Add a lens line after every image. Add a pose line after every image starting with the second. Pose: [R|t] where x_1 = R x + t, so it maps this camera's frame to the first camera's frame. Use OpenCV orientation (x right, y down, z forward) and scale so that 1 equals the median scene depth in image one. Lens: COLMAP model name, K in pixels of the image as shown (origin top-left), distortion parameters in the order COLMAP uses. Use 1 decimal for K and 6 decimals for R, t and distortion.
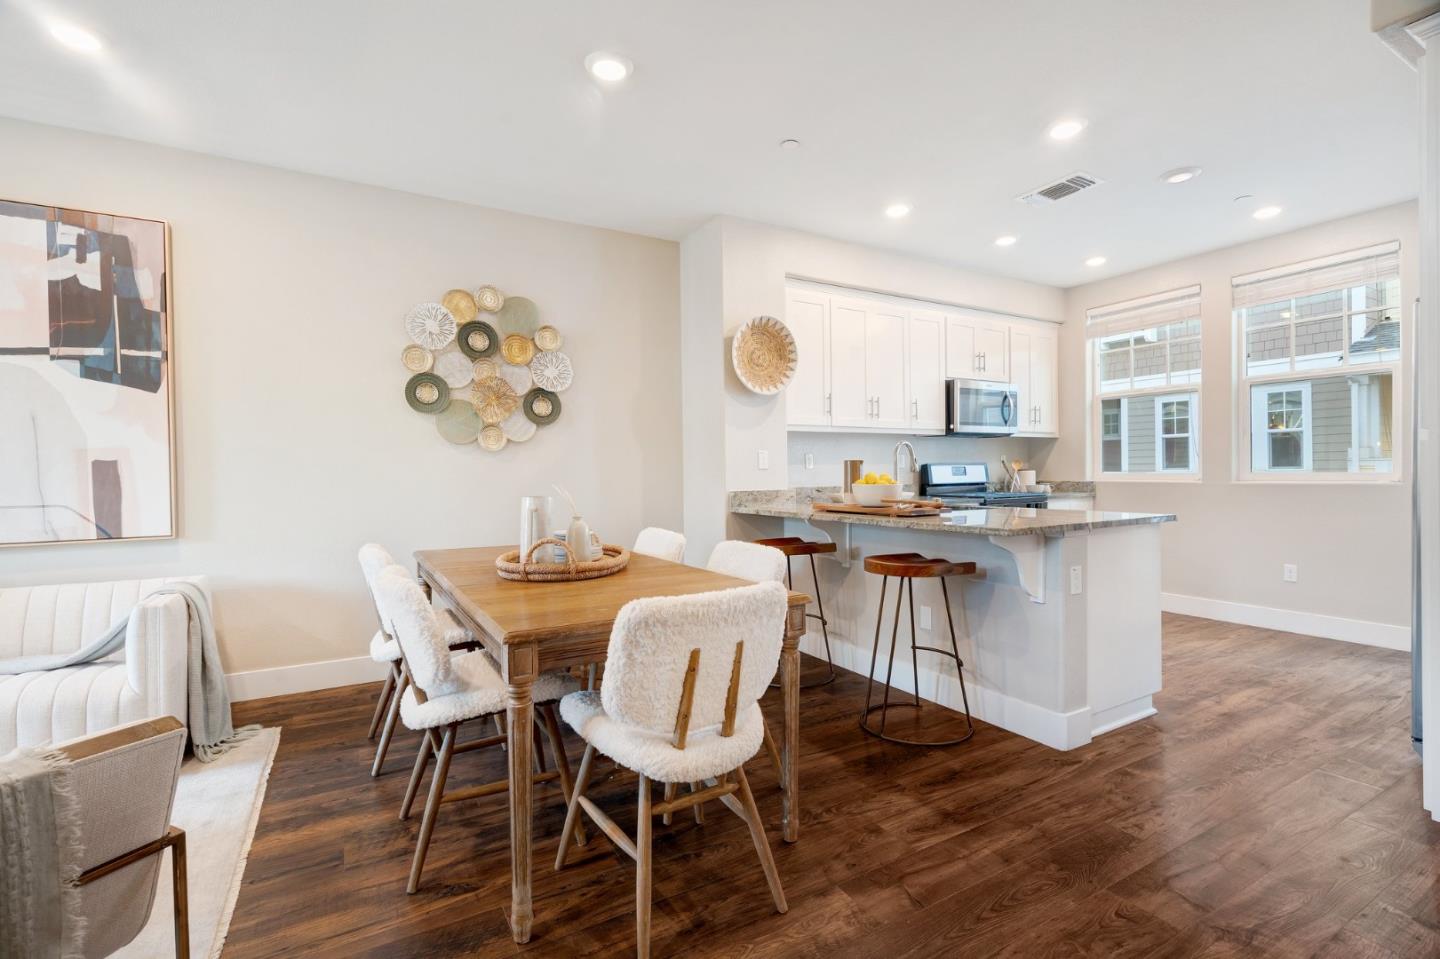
lens RADIAL K [[654.0, 0, 724.5], [0, 654.0, 475.8], [0, 0, 1]] dist [-0.007213, 0.003983]
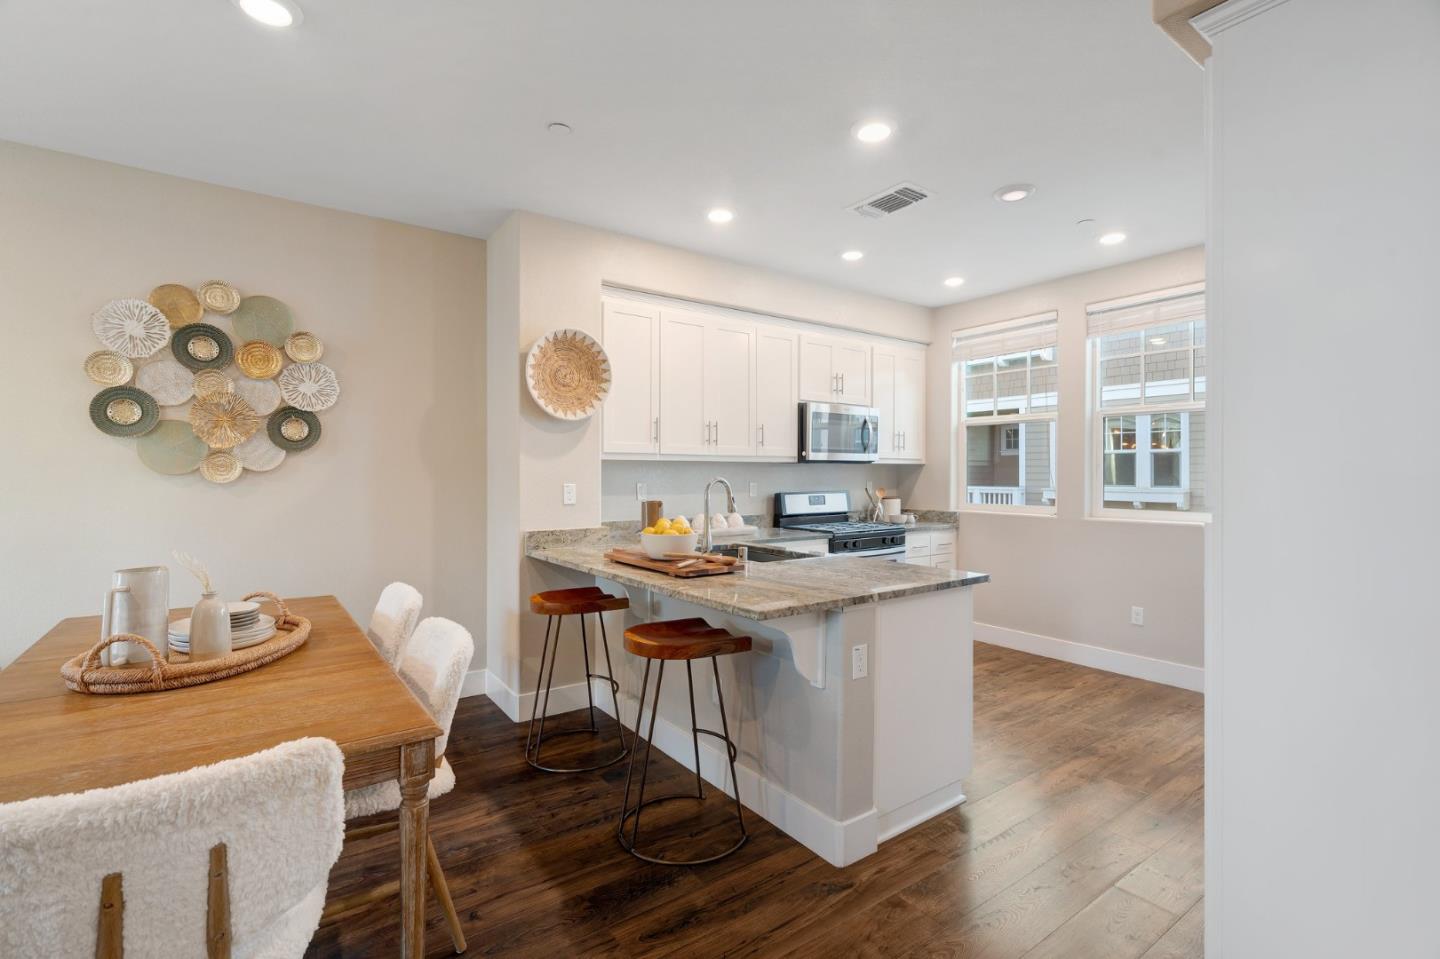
lens RADIAL K [[654.0, 0, 723.4], [0, 654.0, 475.8], [0, 0, 1]] dist [-0.007213, 0.003983]
pose [[0.995001, 0.013151, 0.098997, 0.246017], [-0.012690, 0.999906, -0.005286, -0.064933], [-0.099057, 0.004004, 0.995074, 0.156760]]
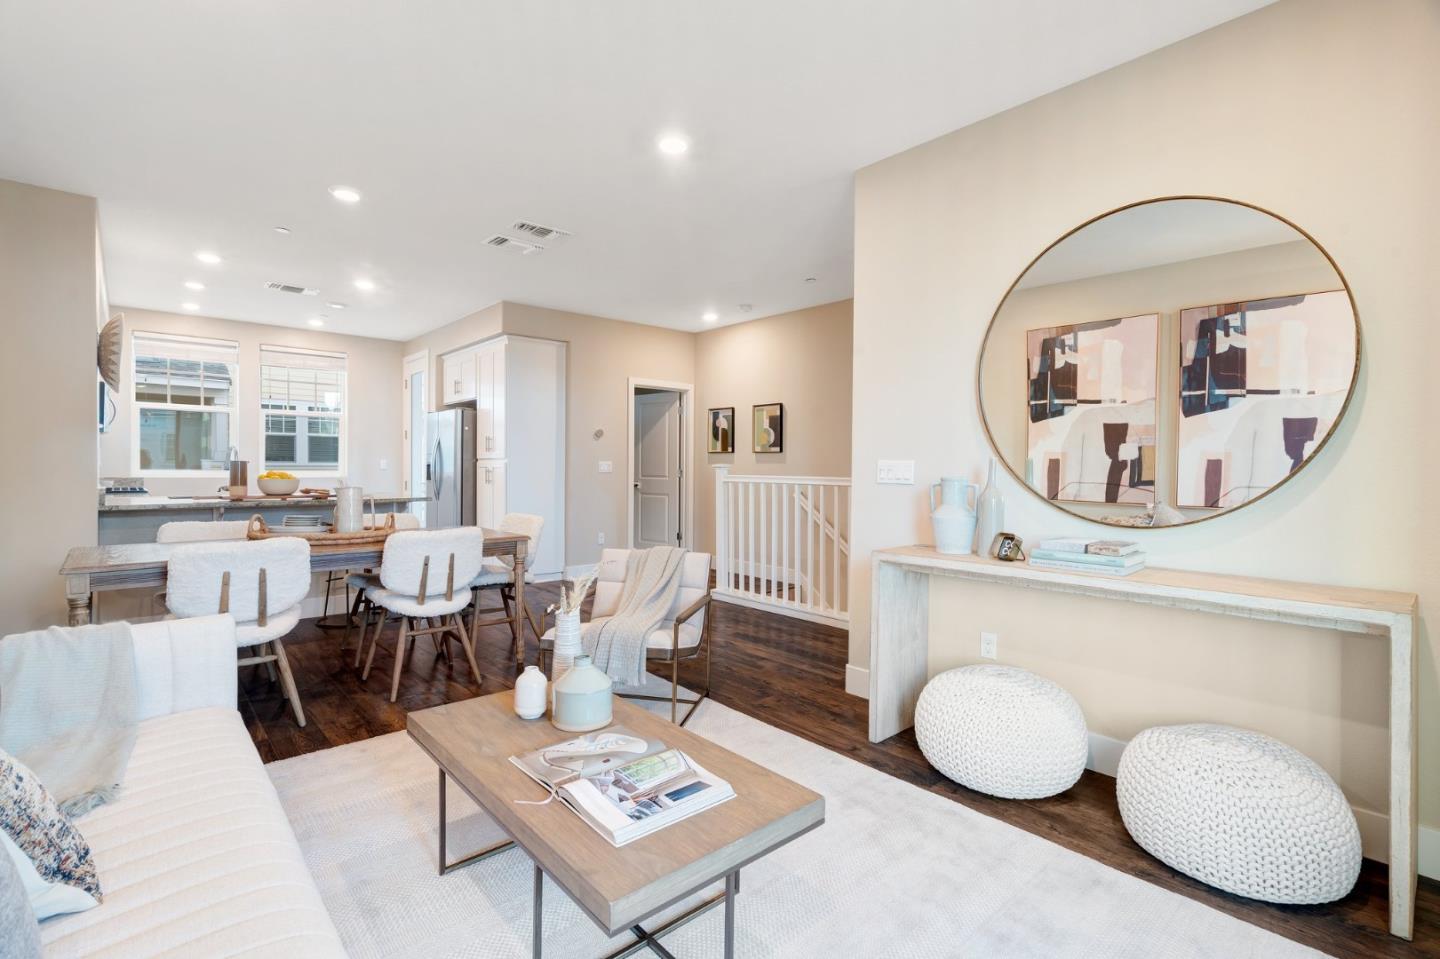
lens RADIAL K [[654.0, 0, 720.1], [0, 654.0, 471.8], [0, 0, 1]] dist [-0.007213, 0.003983]
pose [[-0.199717, 0.000935, 0.979853, -1.513819], [0.001677, 0.999998, -0.000612, -0.000580], [-0.979852, 0.001521, -0.199718, 0.387179]]
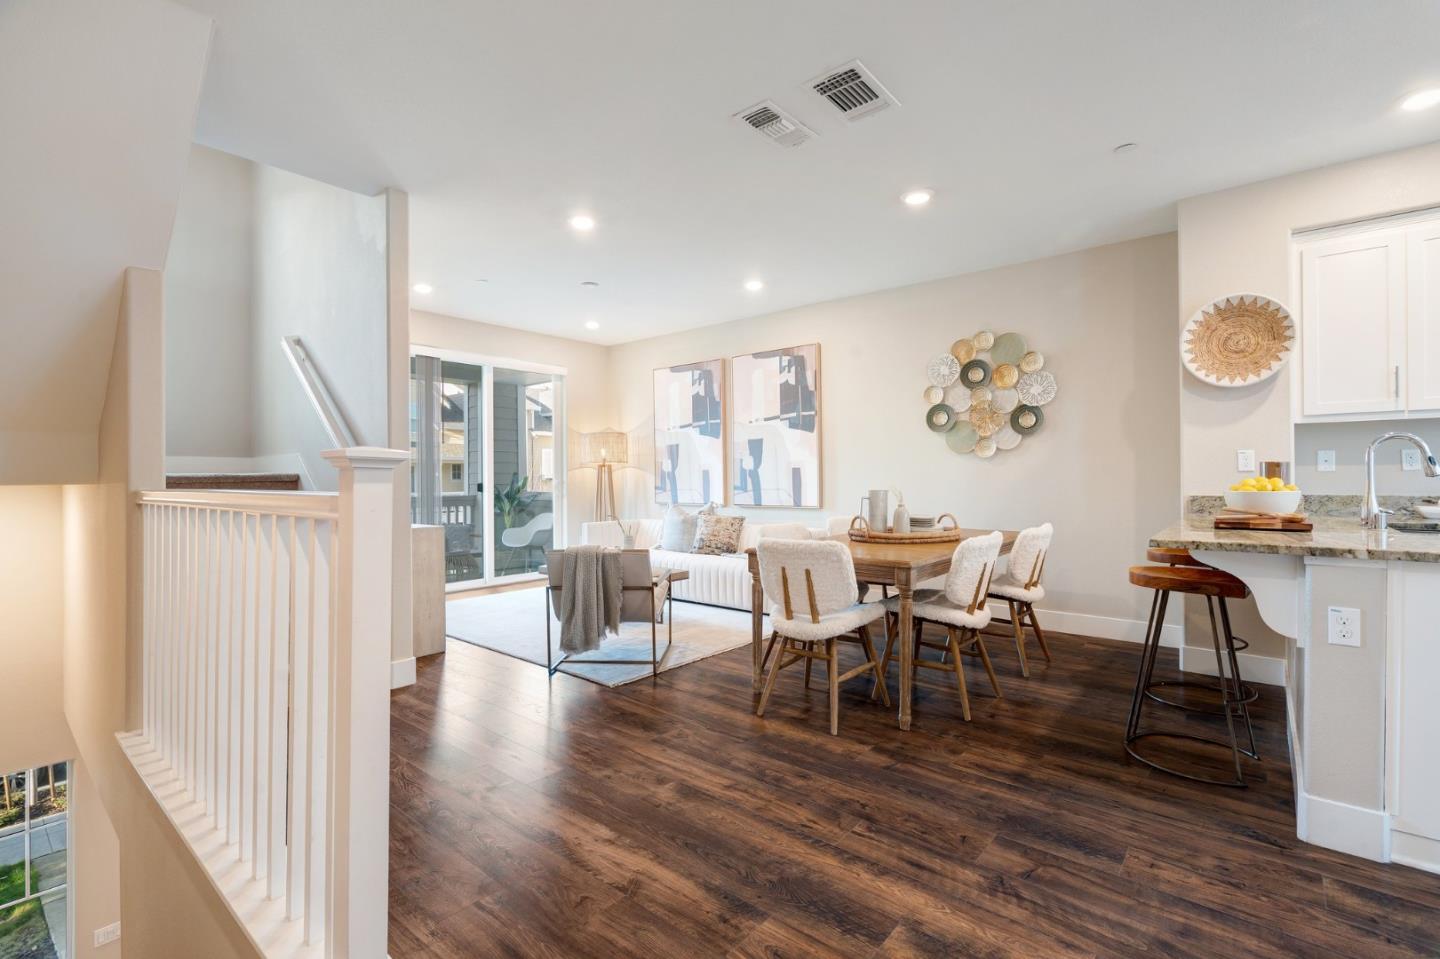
lens RADIAL K [[654.0, 0, 714.6], [0, 654.0, 475.2], [0, 0, 1]] dist [-0.007213, 0.003983]
pose [[0.334929, 0.005987, -0.942224, 0.883035], [-0.003413, 0.999981, 0.005141, -0.010159], [0.942237, 0.001494, 0.334943, 0.074736]]
